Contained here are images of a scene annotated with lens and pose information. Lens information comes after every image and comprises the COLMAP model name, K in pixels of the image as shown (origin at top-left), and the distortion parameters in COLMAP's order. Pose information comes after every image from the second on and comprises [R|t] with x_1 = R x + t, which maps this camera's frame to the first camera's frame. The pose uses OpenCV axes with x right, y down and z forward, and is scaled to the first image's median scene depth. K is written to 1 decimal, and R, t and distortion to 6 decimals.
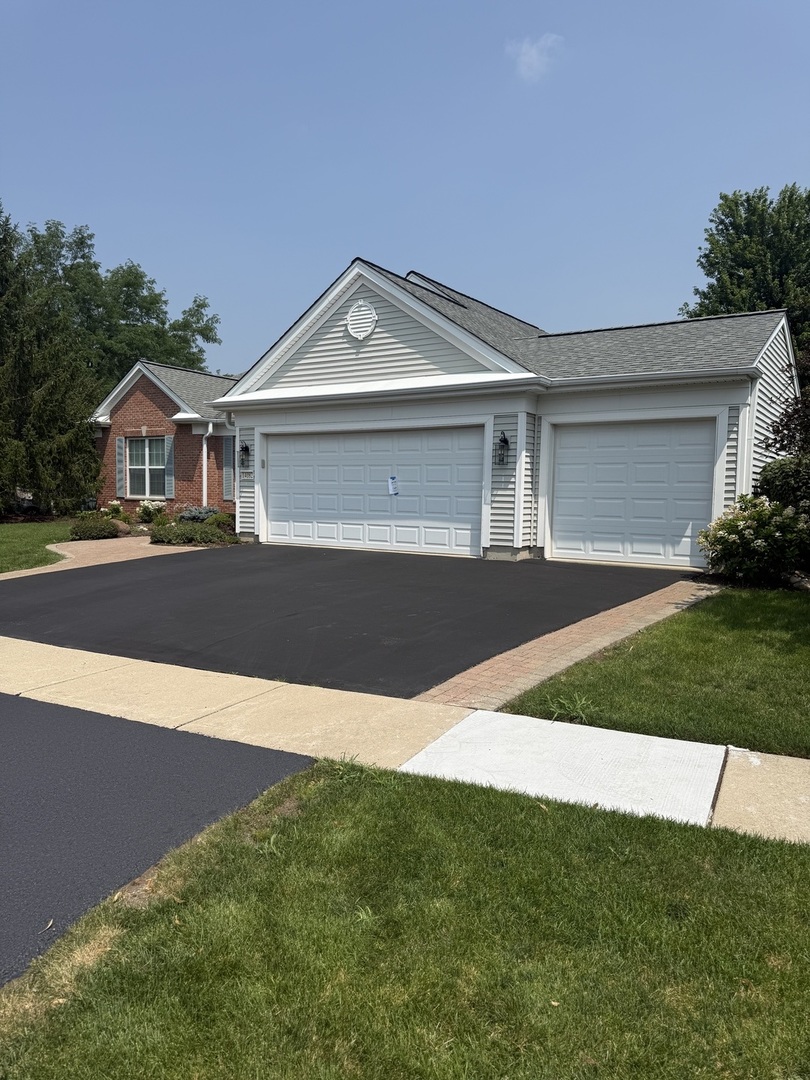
lens RADIAL K [[749.5, 0, 405.0], [0, 749.5, 540.0], [0, 0, 1]] dist [0.083915, -0.000267]
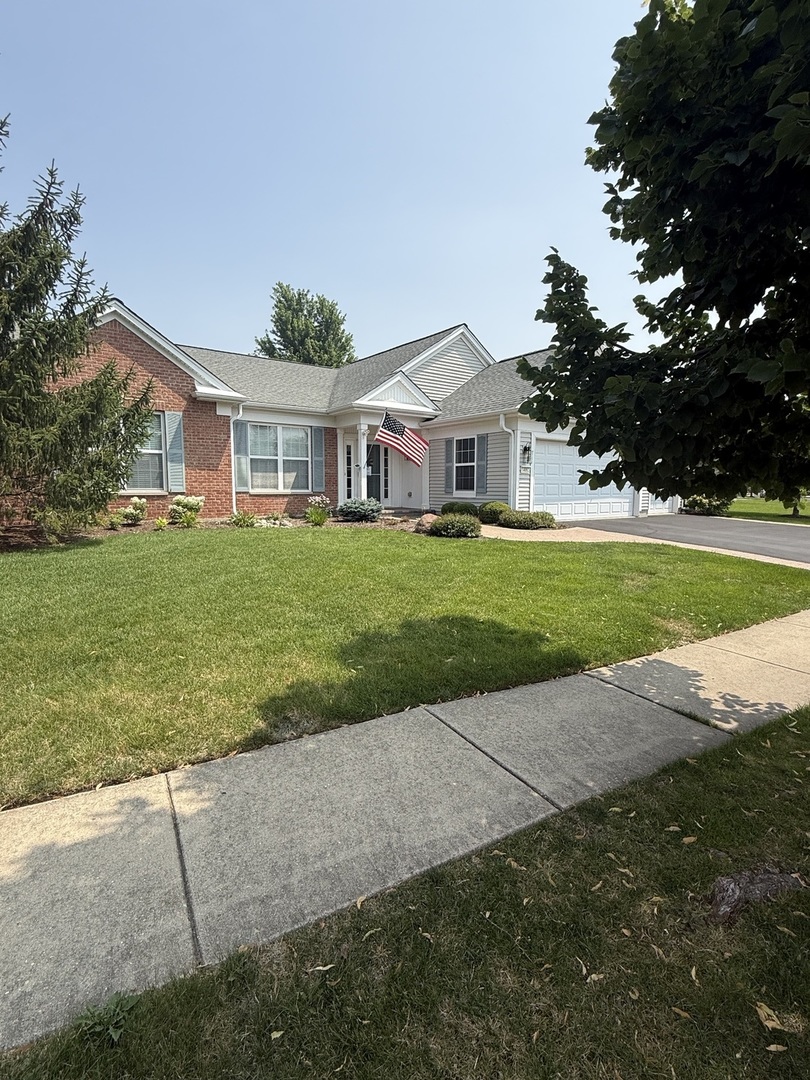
lens RADIAL K [[534.5, 0, 405.0], [0, 534.5, 540.0], [0, 0, 1]] dist [-0.004542, -0.000261]
pose [[0.354720, -0.105768, 0.928971, -1.213001], [0.060704, 0.994090, 0.090003, -0.066510], [-0.933000, 0.024466, 0.359044, 0.937629]]
